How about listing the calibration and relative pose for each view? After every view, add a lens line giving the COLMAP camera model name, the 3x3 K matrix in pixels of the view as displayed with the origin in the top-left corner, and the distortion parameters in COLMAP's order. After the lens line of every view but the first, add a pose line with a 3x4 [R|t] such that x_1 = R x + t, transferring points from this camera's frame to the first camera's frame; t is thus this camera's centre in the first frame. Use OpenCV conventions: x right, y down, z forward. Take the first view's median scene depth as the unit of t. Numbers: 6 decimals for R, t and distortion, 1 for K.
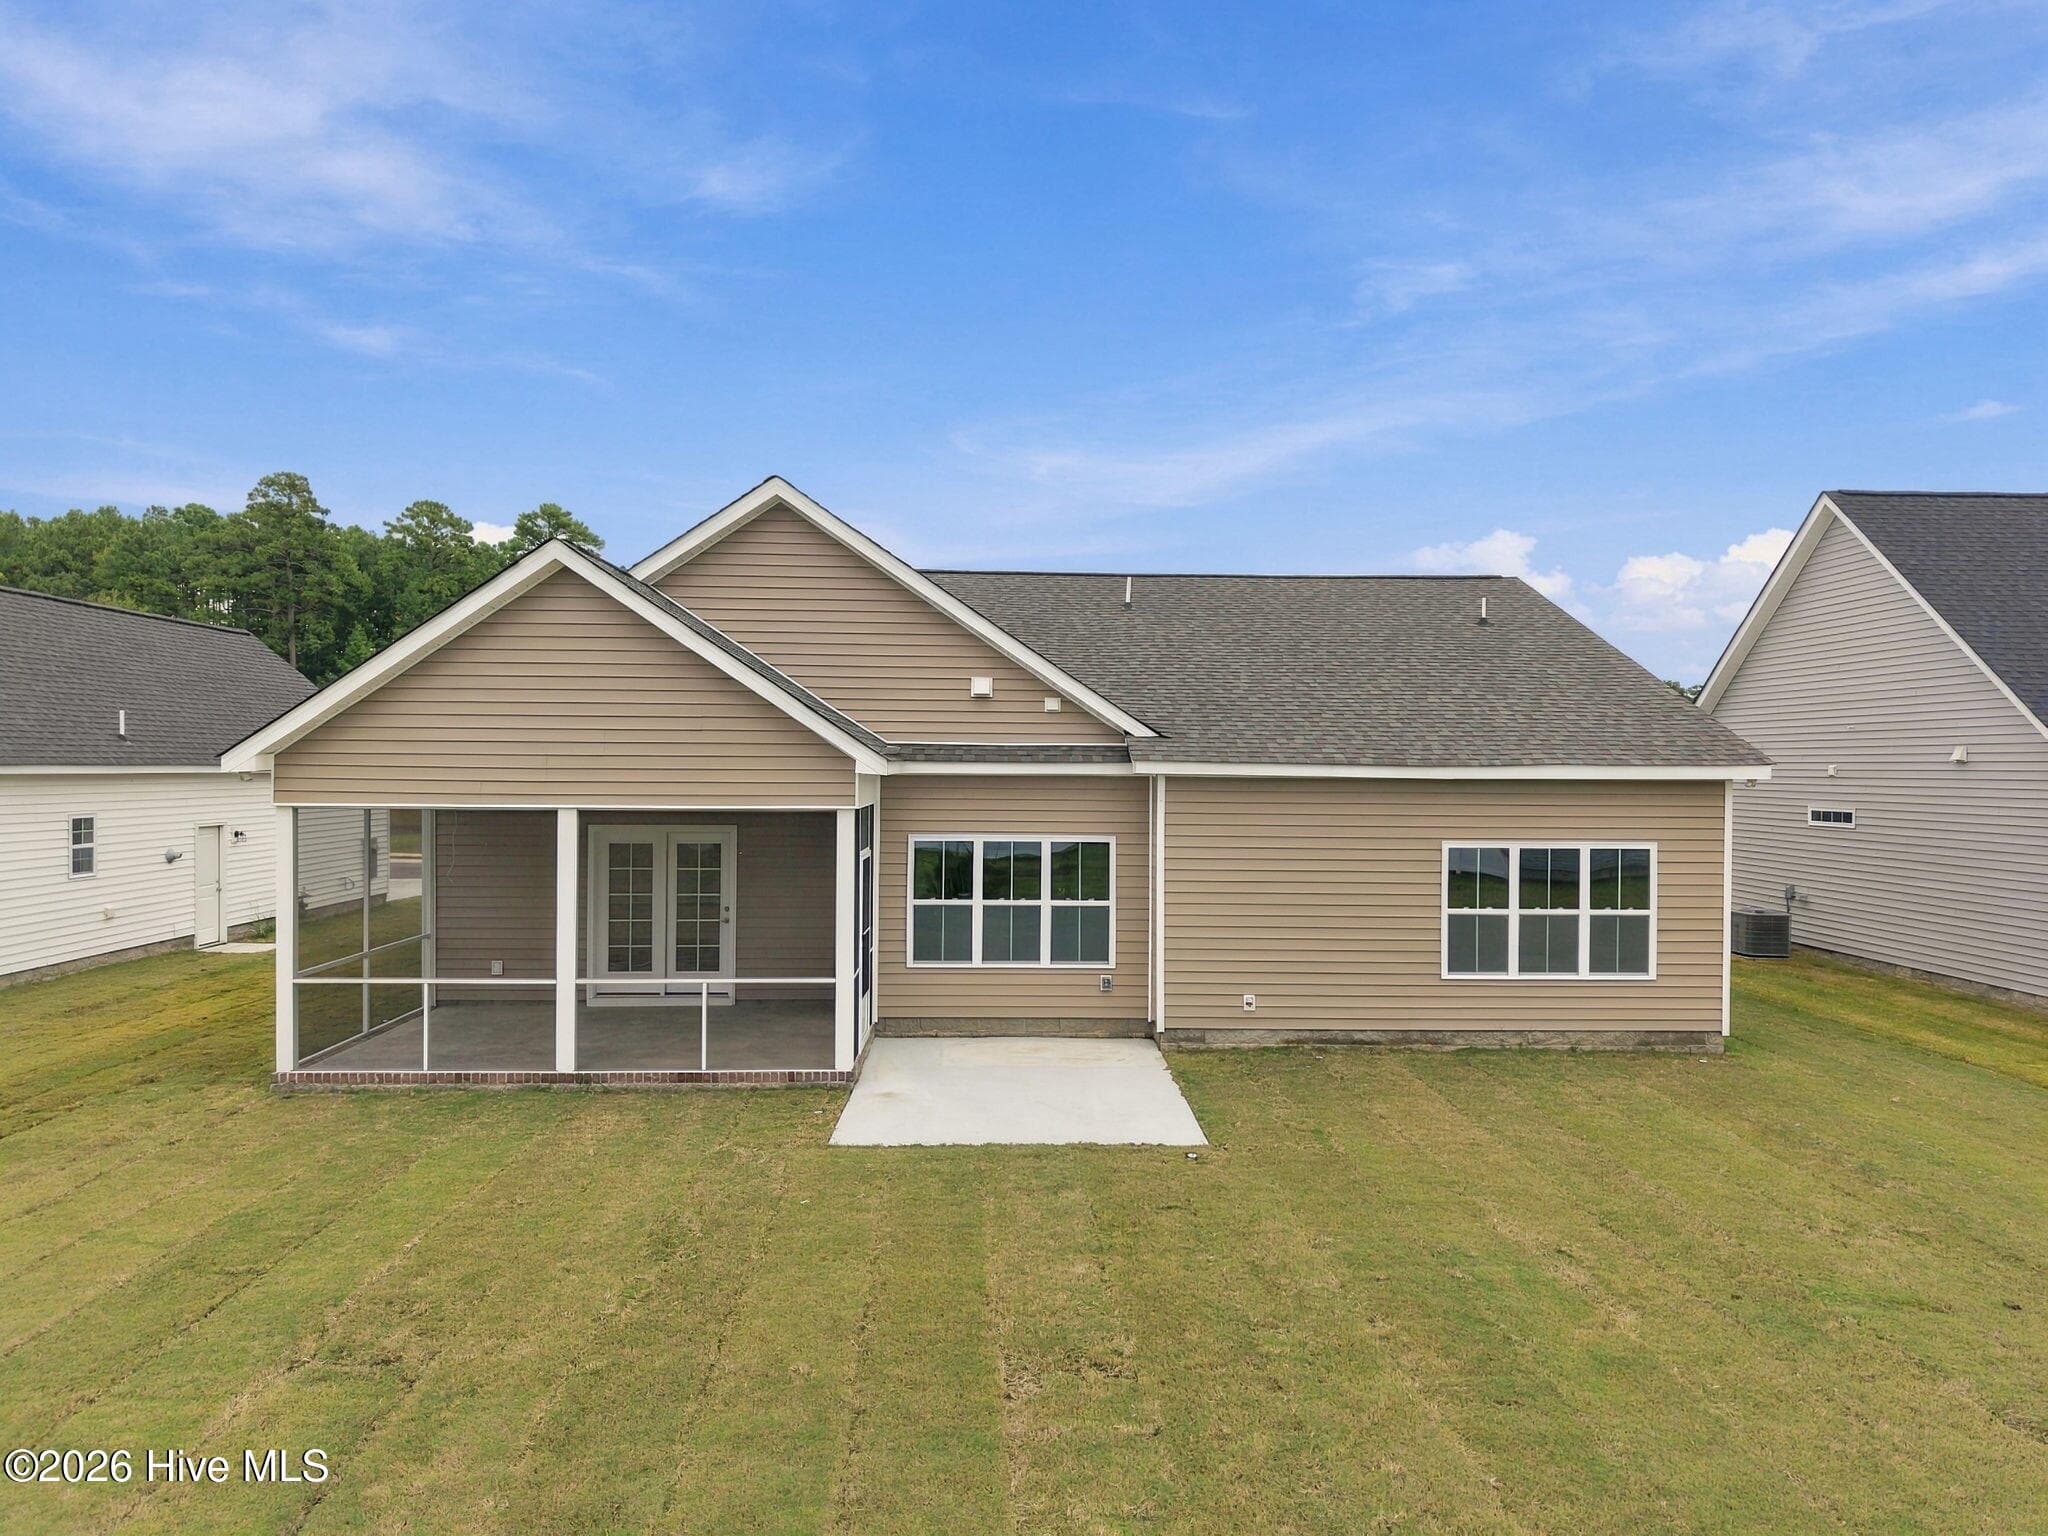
lens RADIAL K [[1375.0, 0, 1010.0], [0, 1375.0, 779.2], [0, 0, 1]] dist [0.039525, -0.029283]
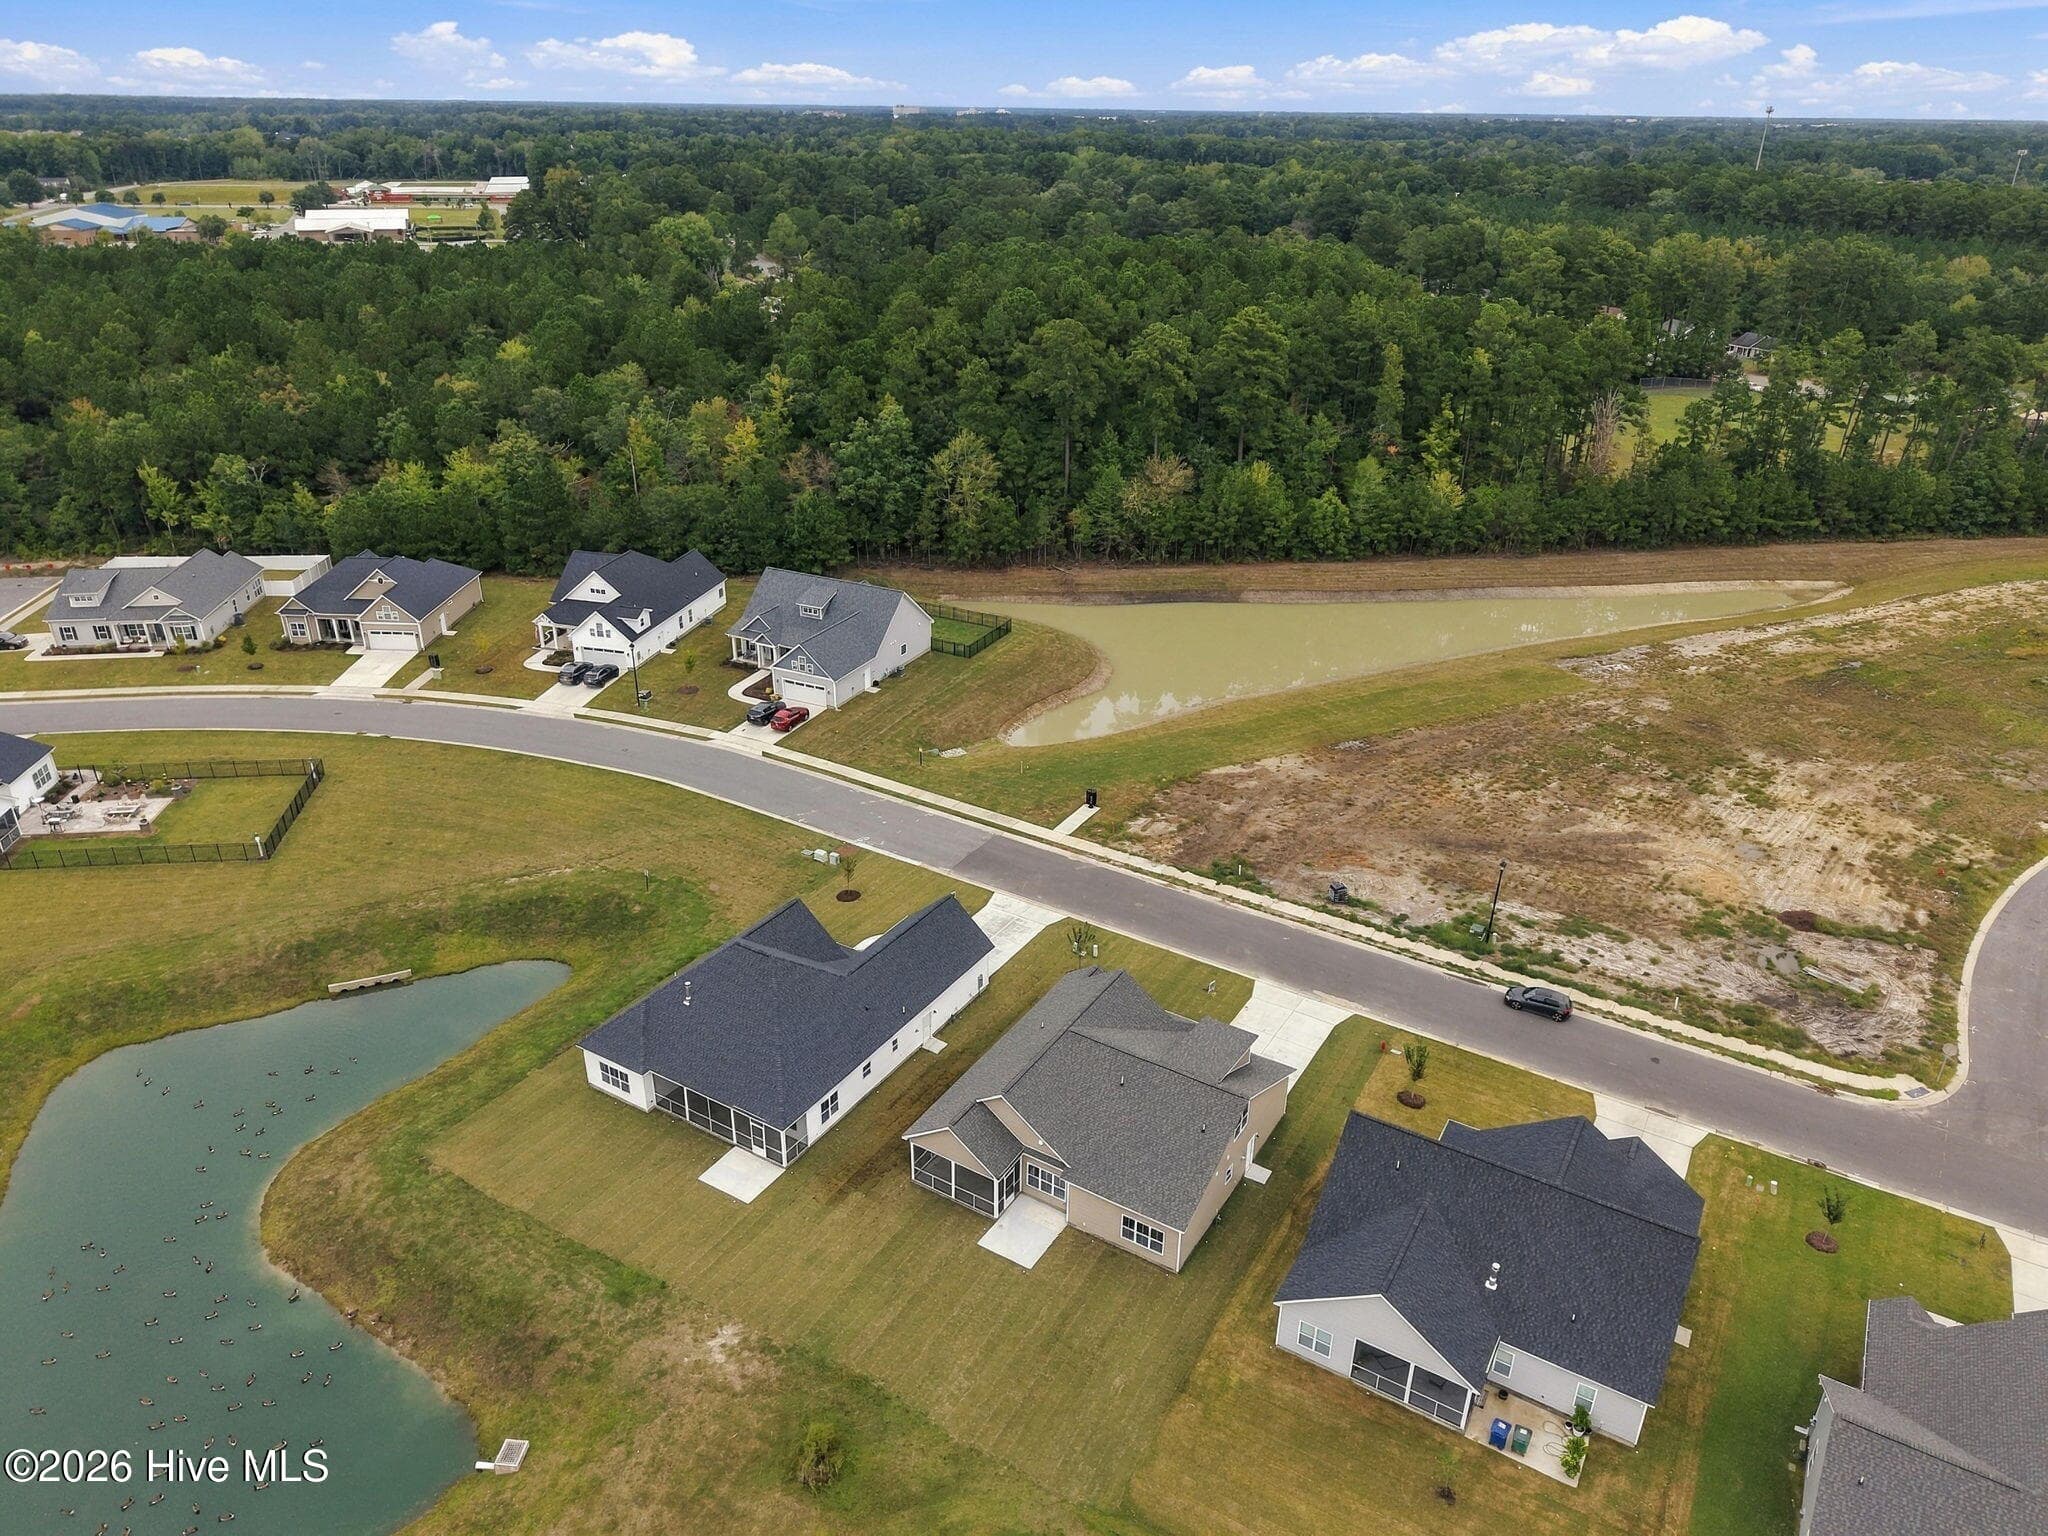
lens RADIAL K [[1364.9, 0, 1007.8], [0, 1364.9, 792.1], [0, 0, 1]] dist [0.073512, -0.089308]
pose [[0.835419, 0.246014, -0.491479, 1.865707], [-0.003309, 0.896463, 0.443107, -3.174237], [0.549603, -0.368553, 0.749736, -2.067045]]
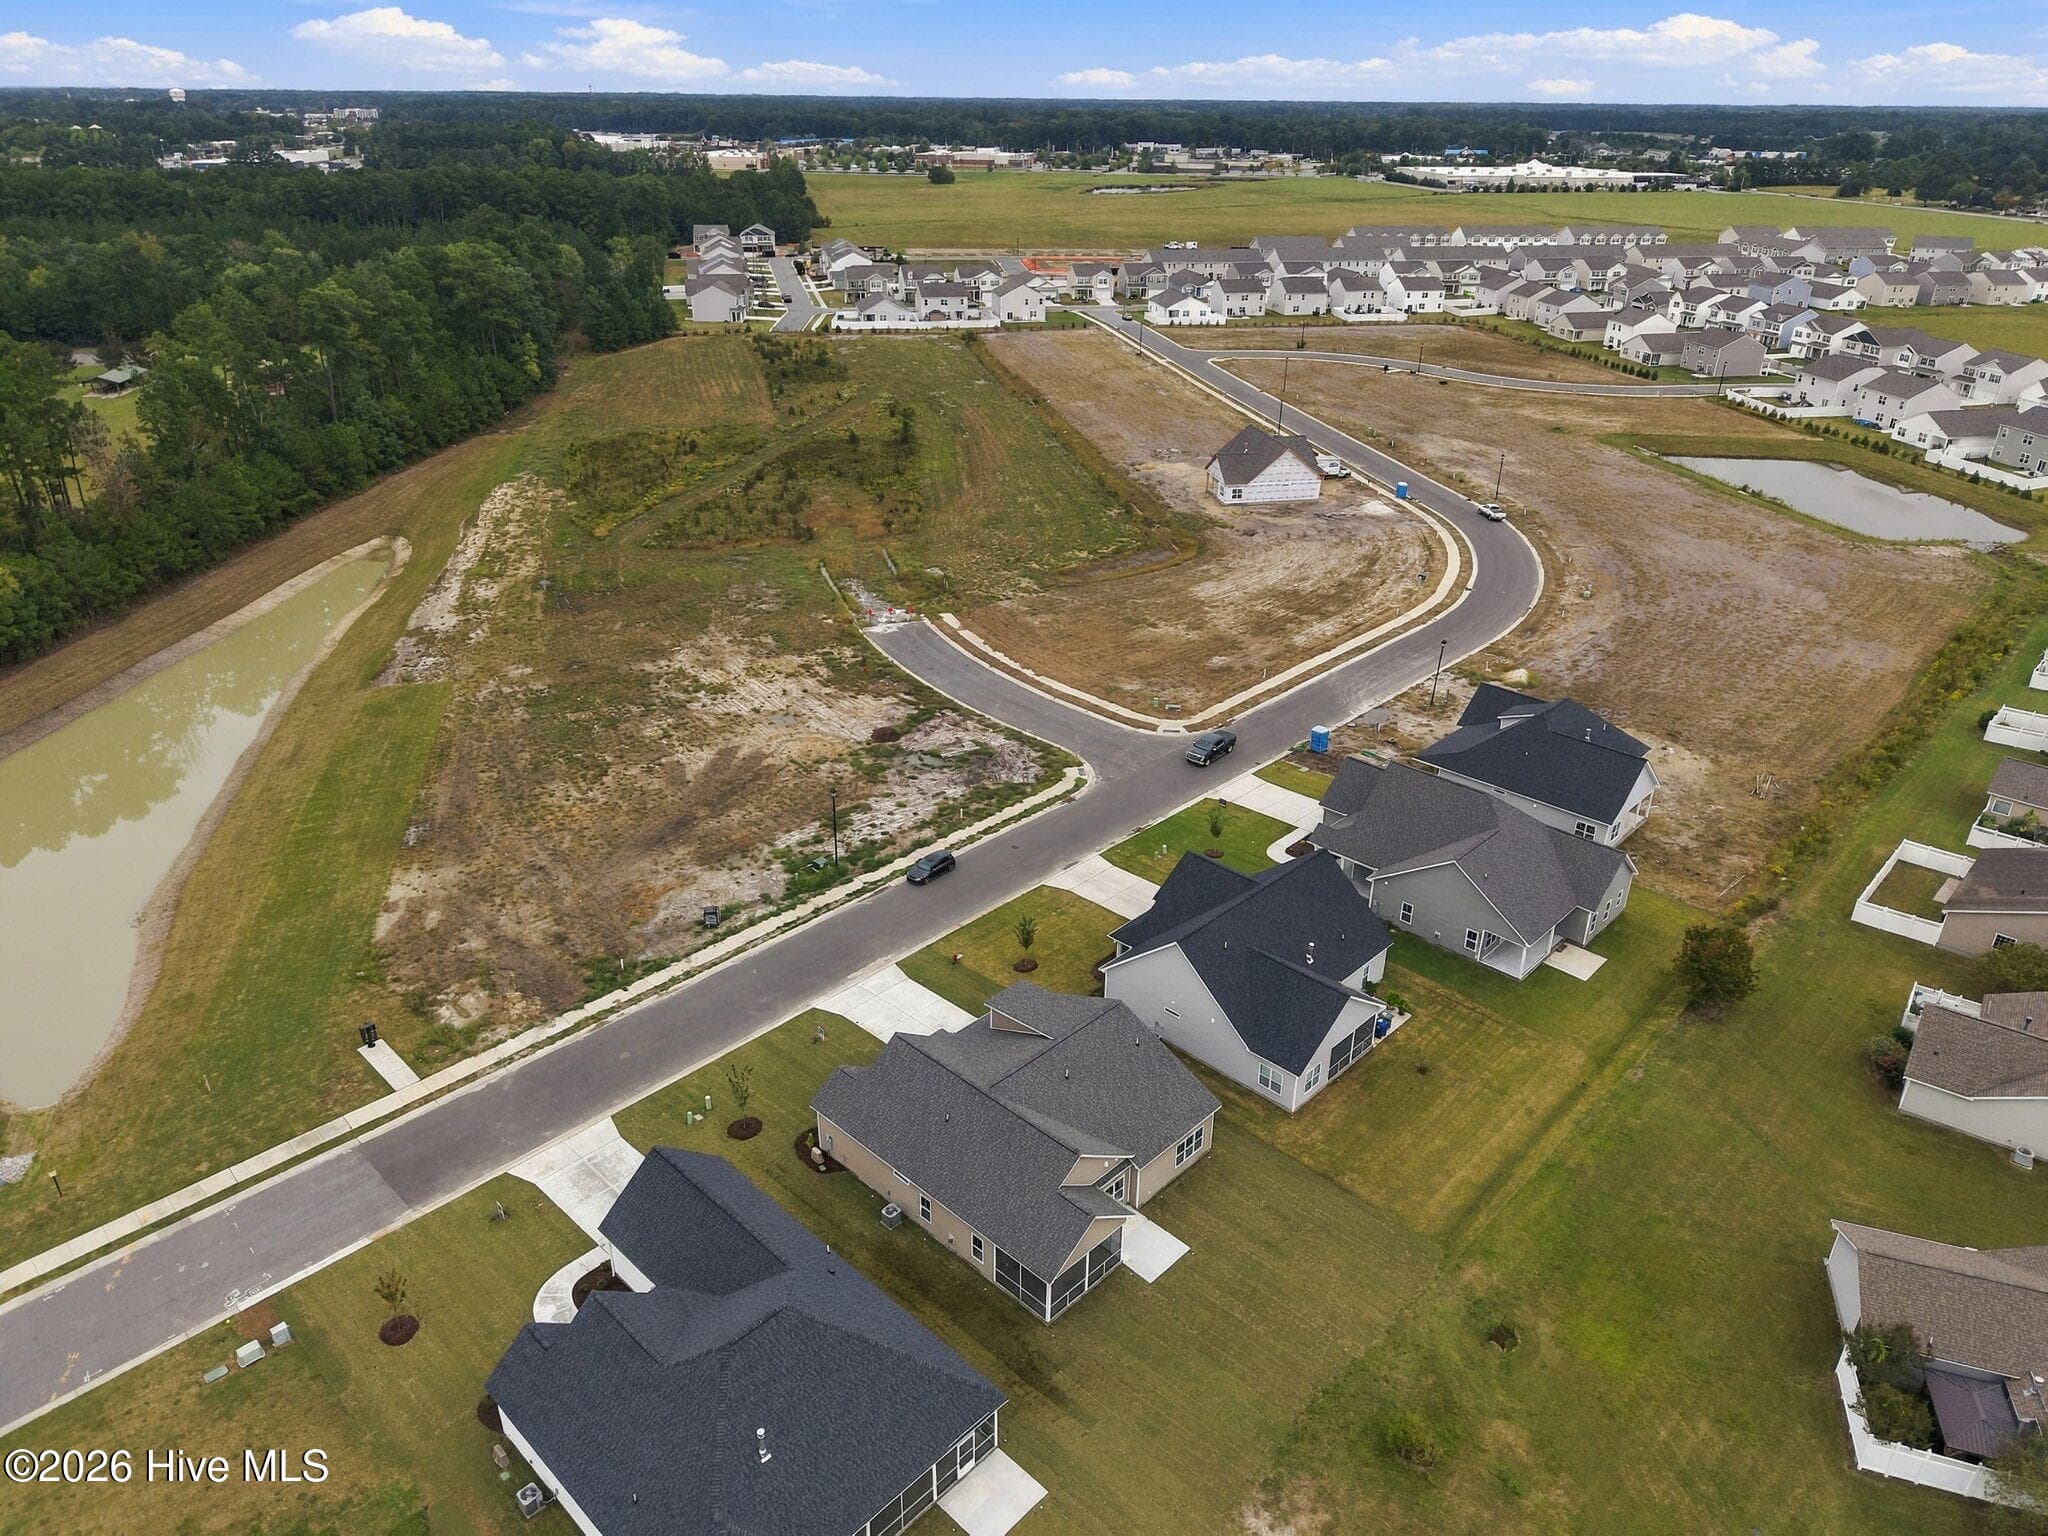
lens RADIAL K [[1384.1, 0, 1064.7], [0, 1384.1, 766.7], [0, 0, 1]] dist [0.096959, -0.151144]
pose [[0.698803, -0.313054, 0.643173, -2.637004], [-0.004724, 0.897109, 0.441785, -3.226543], [-0.715298, -0.311759, 0.625423, -1.315306]]
